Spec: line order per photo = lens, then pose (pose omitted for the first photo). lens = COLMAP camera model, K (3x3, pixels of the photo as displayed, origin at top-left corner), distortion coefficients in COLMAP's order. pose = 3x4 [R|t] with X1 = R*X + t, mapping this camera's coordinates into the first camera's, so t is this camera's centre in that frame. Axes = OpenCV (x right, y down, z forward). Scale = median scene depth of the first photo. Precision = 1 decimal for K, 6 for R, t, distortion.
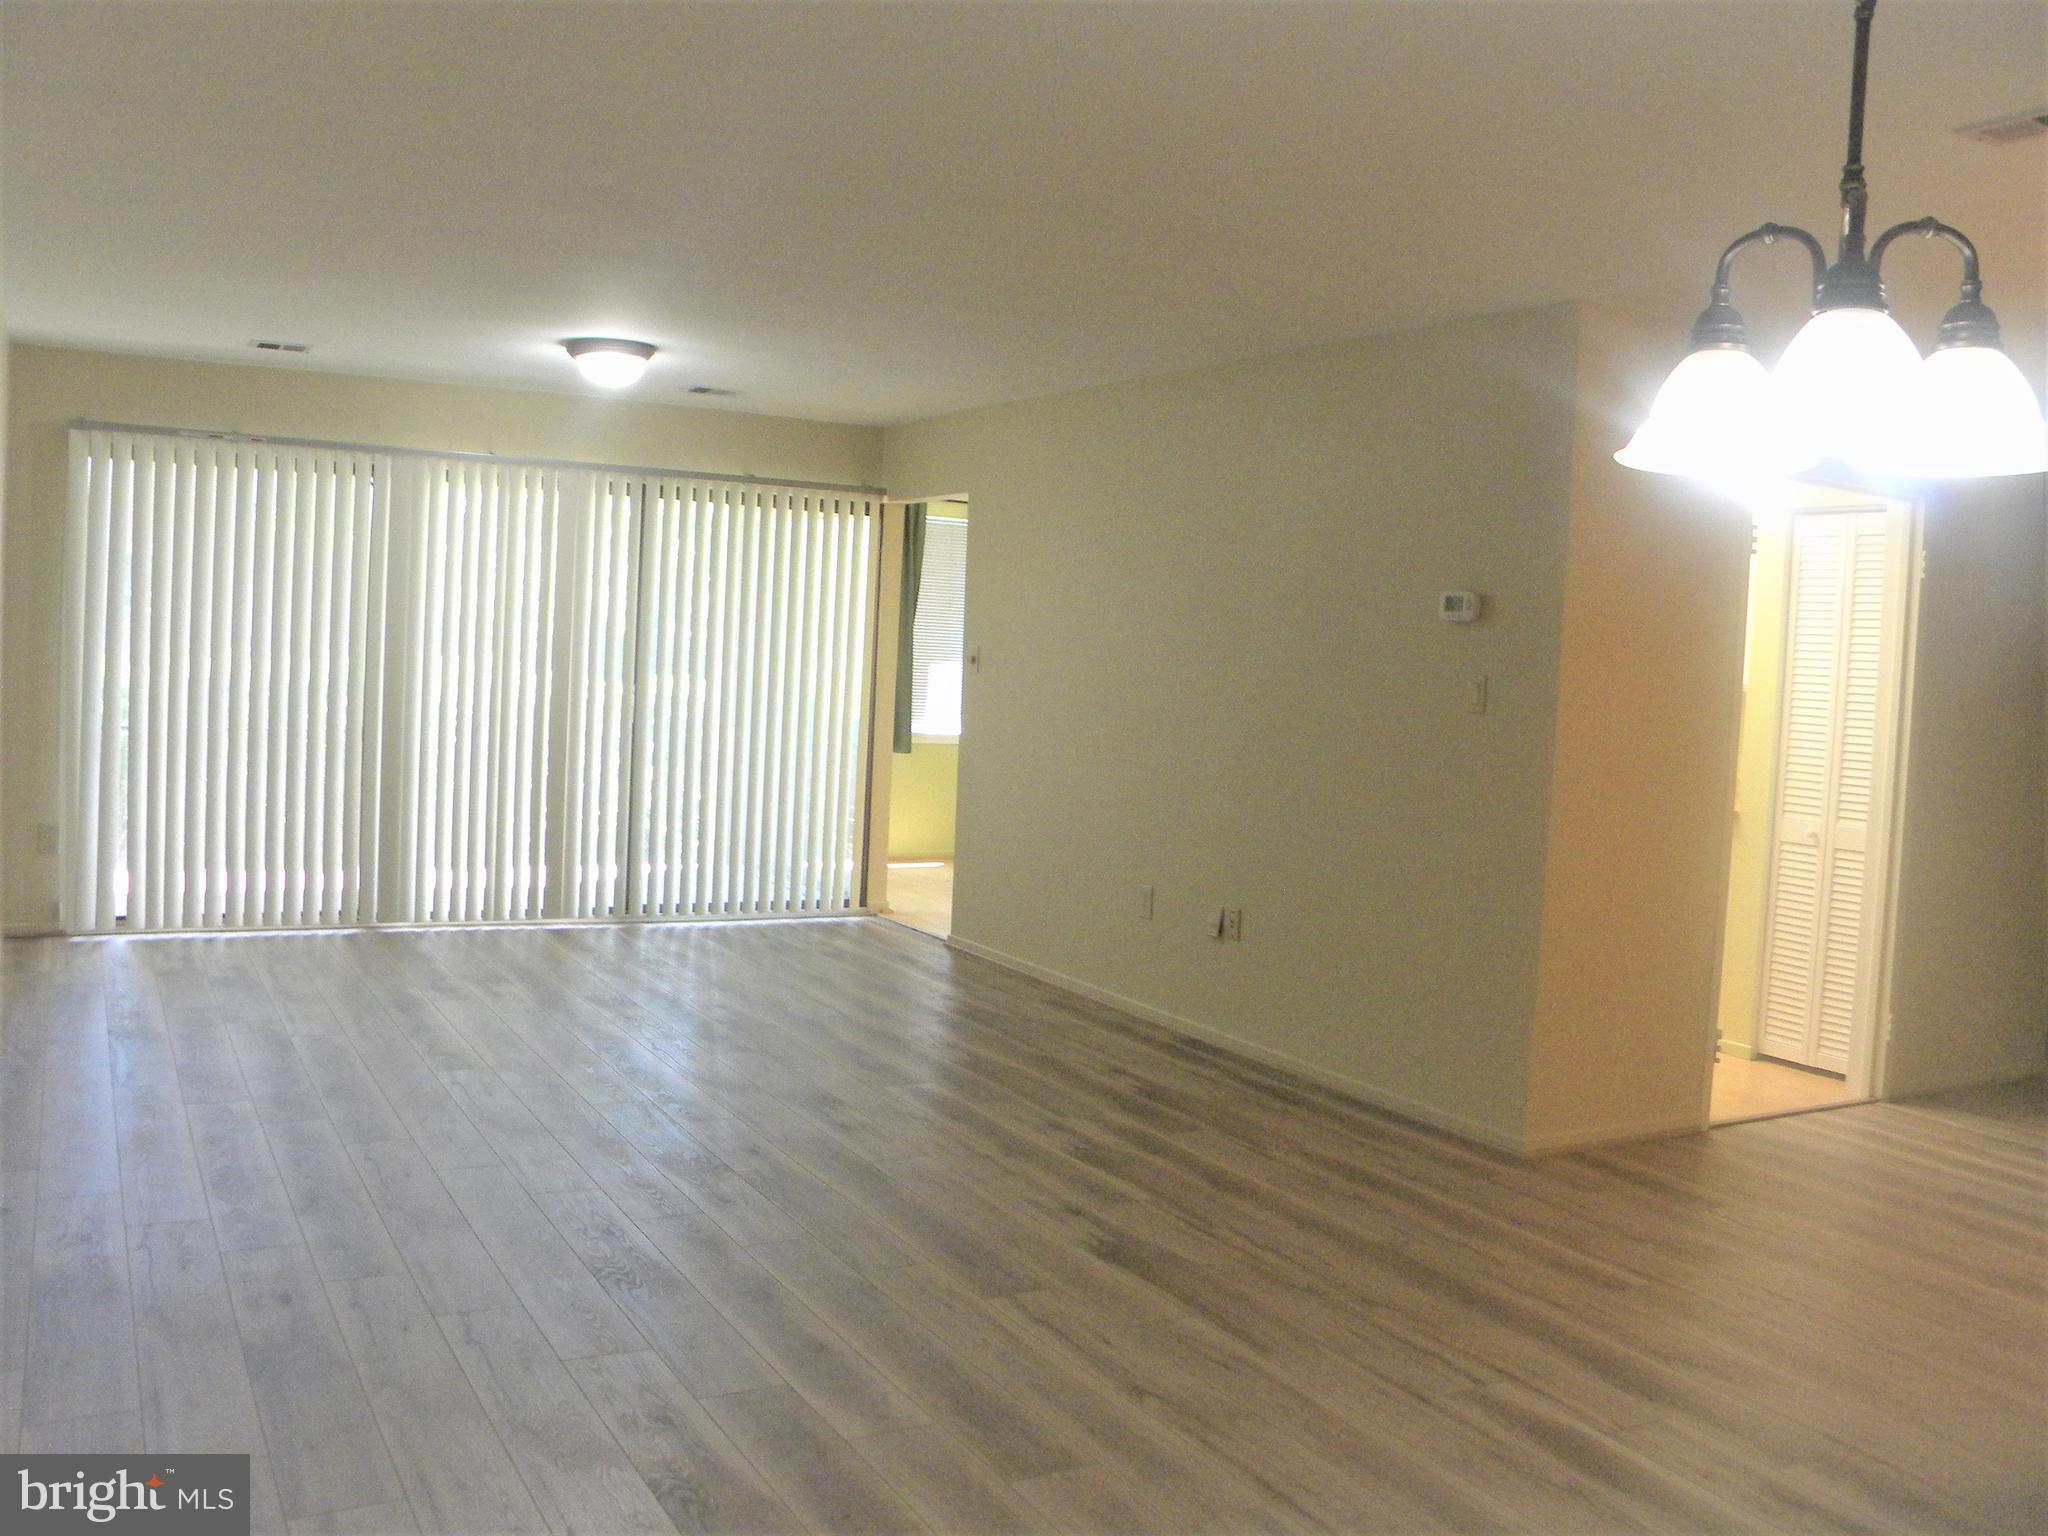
lens RADIAL K [[1740.9, 0, 1024.5], [0, 1740.9, 774.8], [0, 0, 1]] dist [-0.175028, 0.134586]
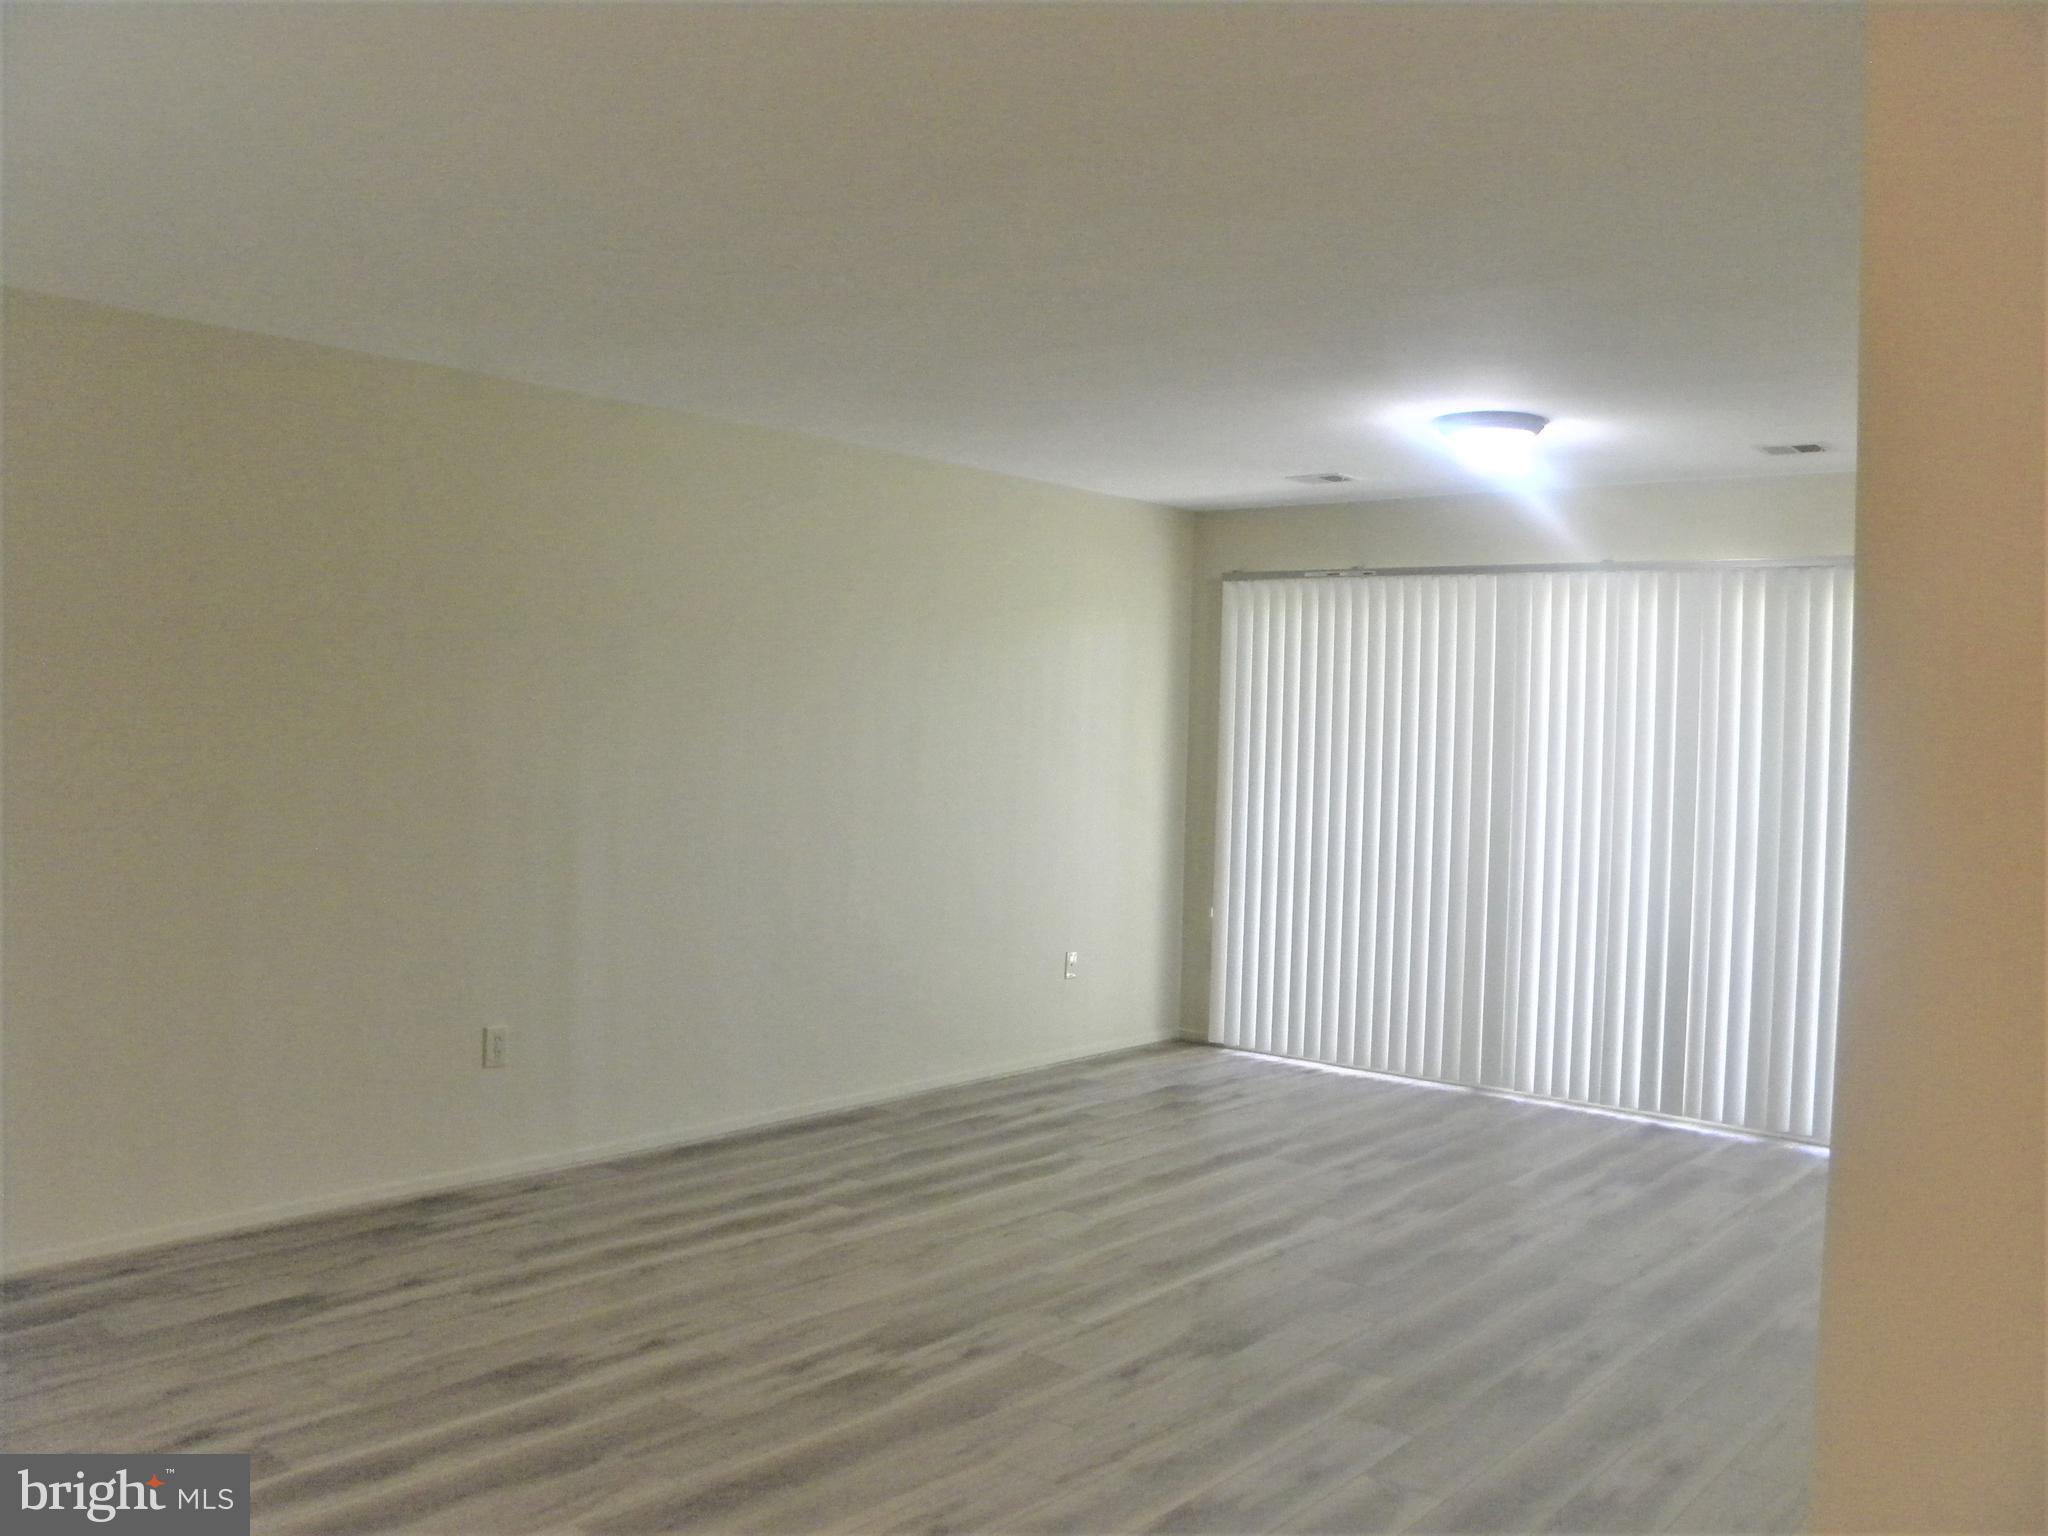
lens RADIAL K [[1740.9, 0, 979.4], [0, 1740.9, 771.8], [0, 0, 1]] dist [-0.175028, 0.134586]
pose [[0.332938, -0.012058, -0.942872, 0.641654], [-0.081271, 0.995830, -0.041433, -0.032574], [0.939440, 0.090423, 0.330569, 0.688968]]
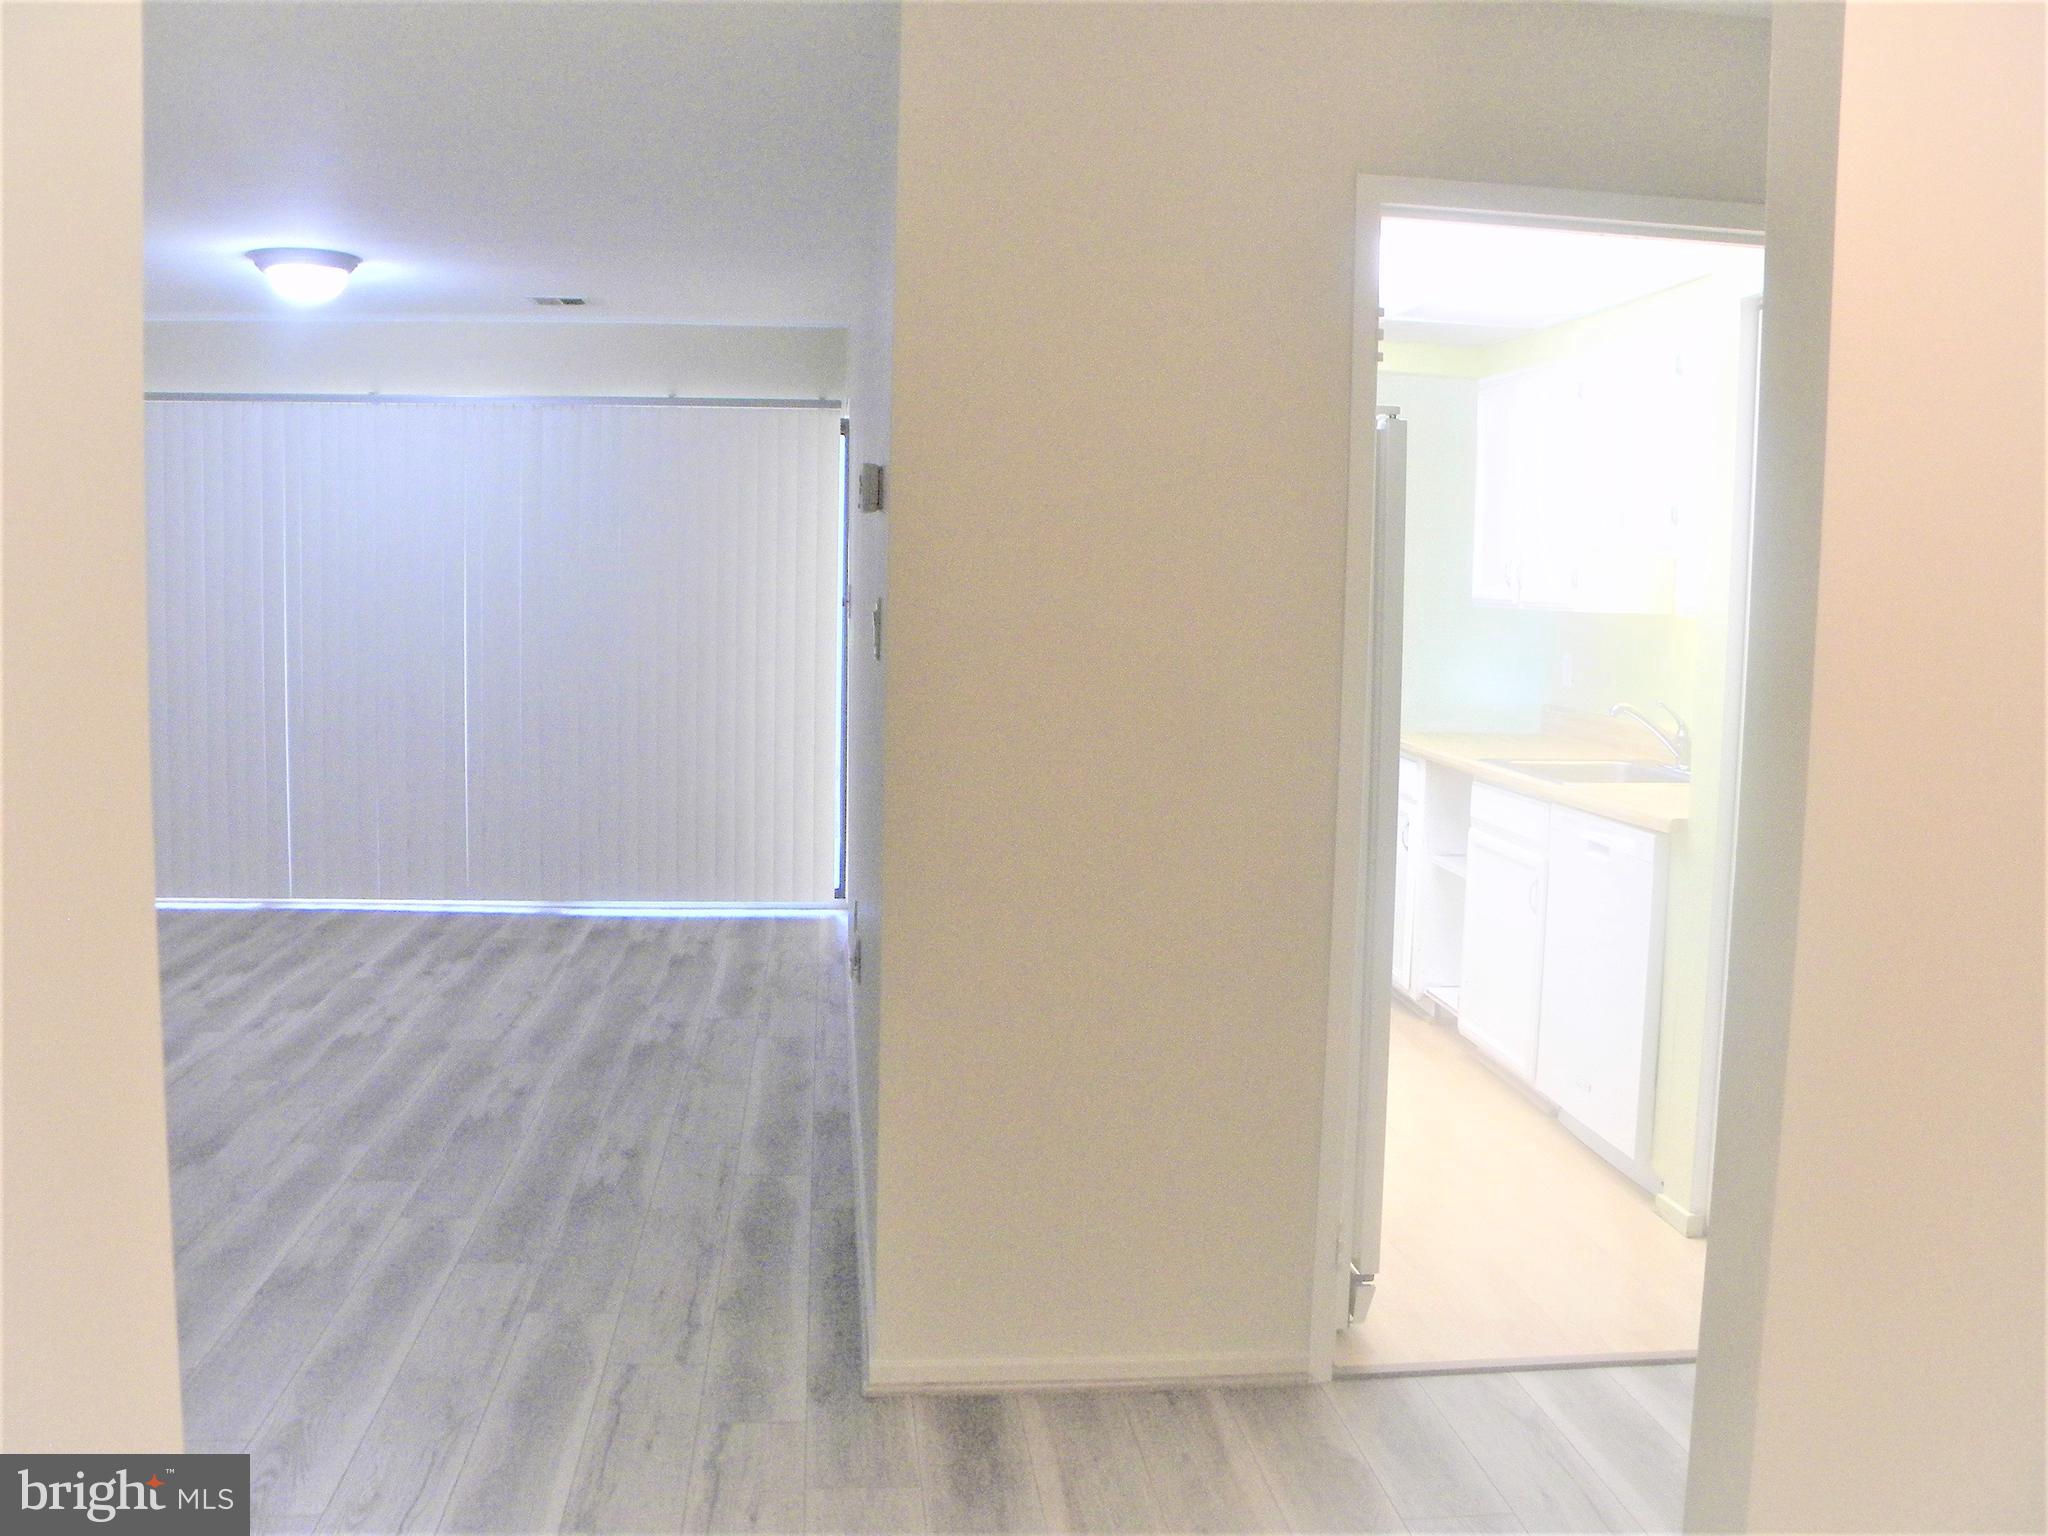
lens RADIAL K [[1740.9, 0, 1013.0], [0, 1740.9, 776.4], [0, 0, 1]] dist [-0.175028, 0.134586]
pose [[0.915108, 0.014395, -0.402951, 0.611243], [-0.003203, 0.999591, 0.028434, -0.014394], [0.403195, -0.024729, 0.914780, 0.488981]]
